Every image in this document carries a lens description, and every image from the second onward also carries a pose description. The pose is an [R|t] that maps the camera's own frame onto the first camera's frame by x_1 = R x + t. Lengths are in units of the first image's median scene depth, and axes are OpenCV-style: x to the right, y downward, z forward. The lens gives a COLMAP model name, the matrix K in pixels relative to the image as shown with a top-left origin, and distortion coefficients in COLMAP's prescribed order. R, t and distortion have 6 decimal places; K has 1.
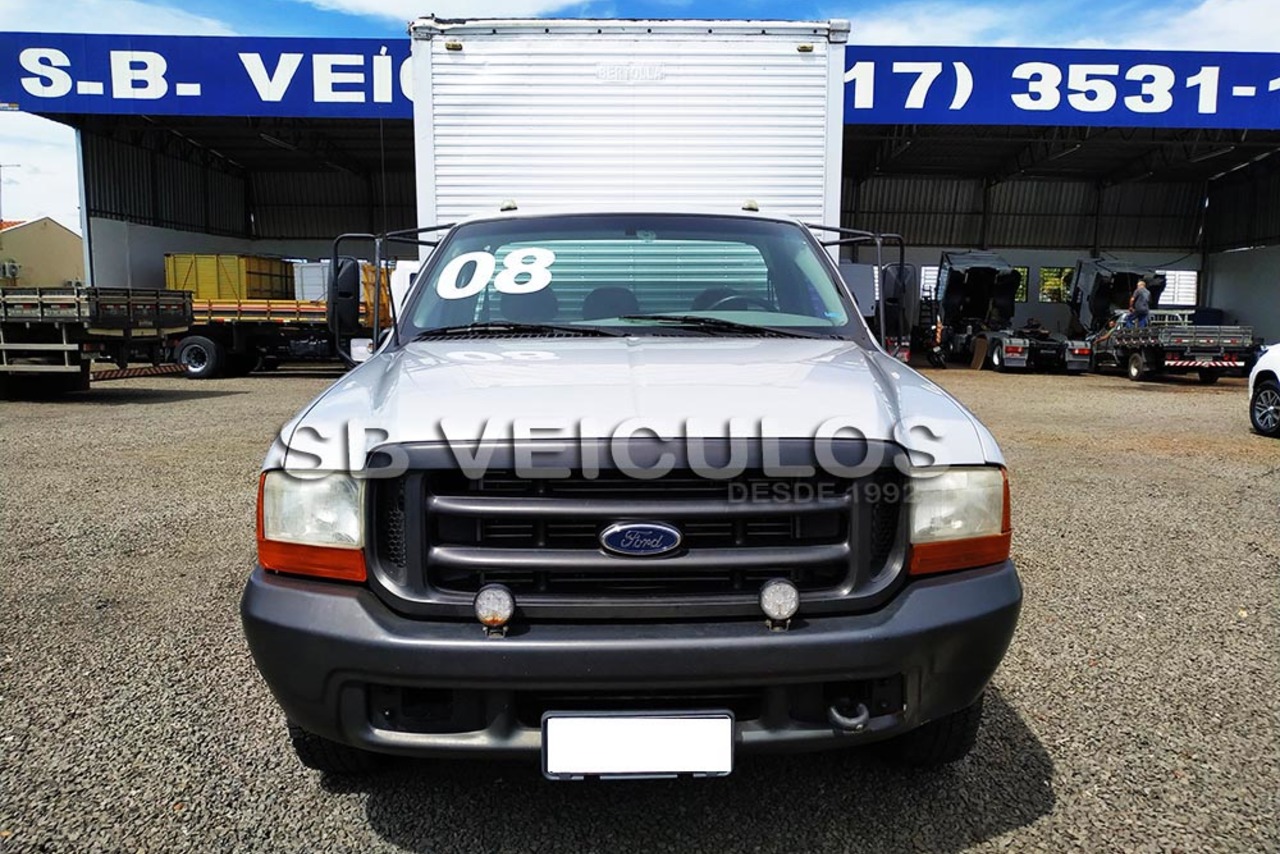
lens RADIAL K [[960.4, 0, 638.5], [0, 960.4, 426.9], [0, 0, 1]] dist [0.039577, -0.001806]
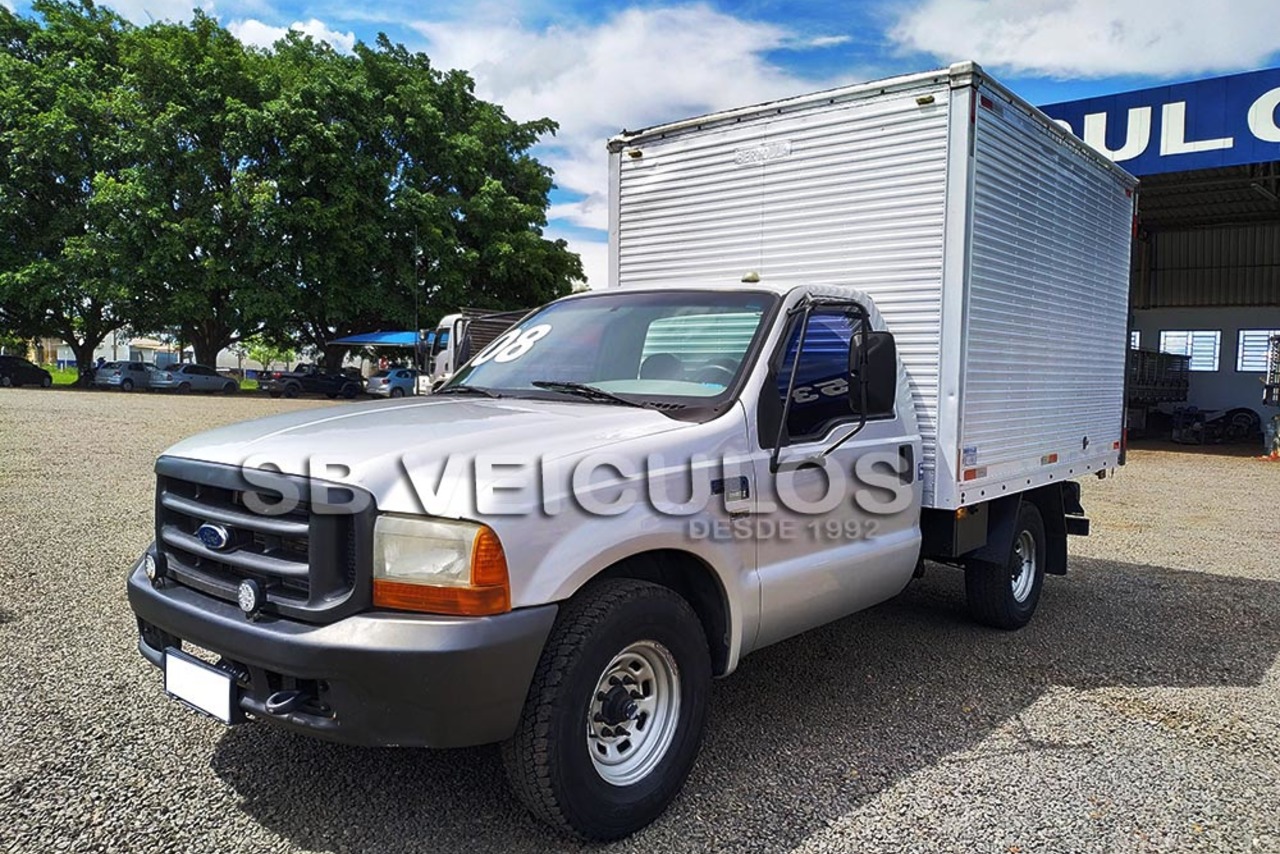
lens RADIAL K [[960.4, 0, 637.6], [0, 960.4, 426.2], [0, 0, 1]] dist [0.039577, -0.001806]
pose [[0.747363, 0.047249, -0.662733, 0.592053], [-0.091103, 0.995334, -0.031775, -0.031268], [0.658140, 0.084124, 0.748181, 0.163355]]
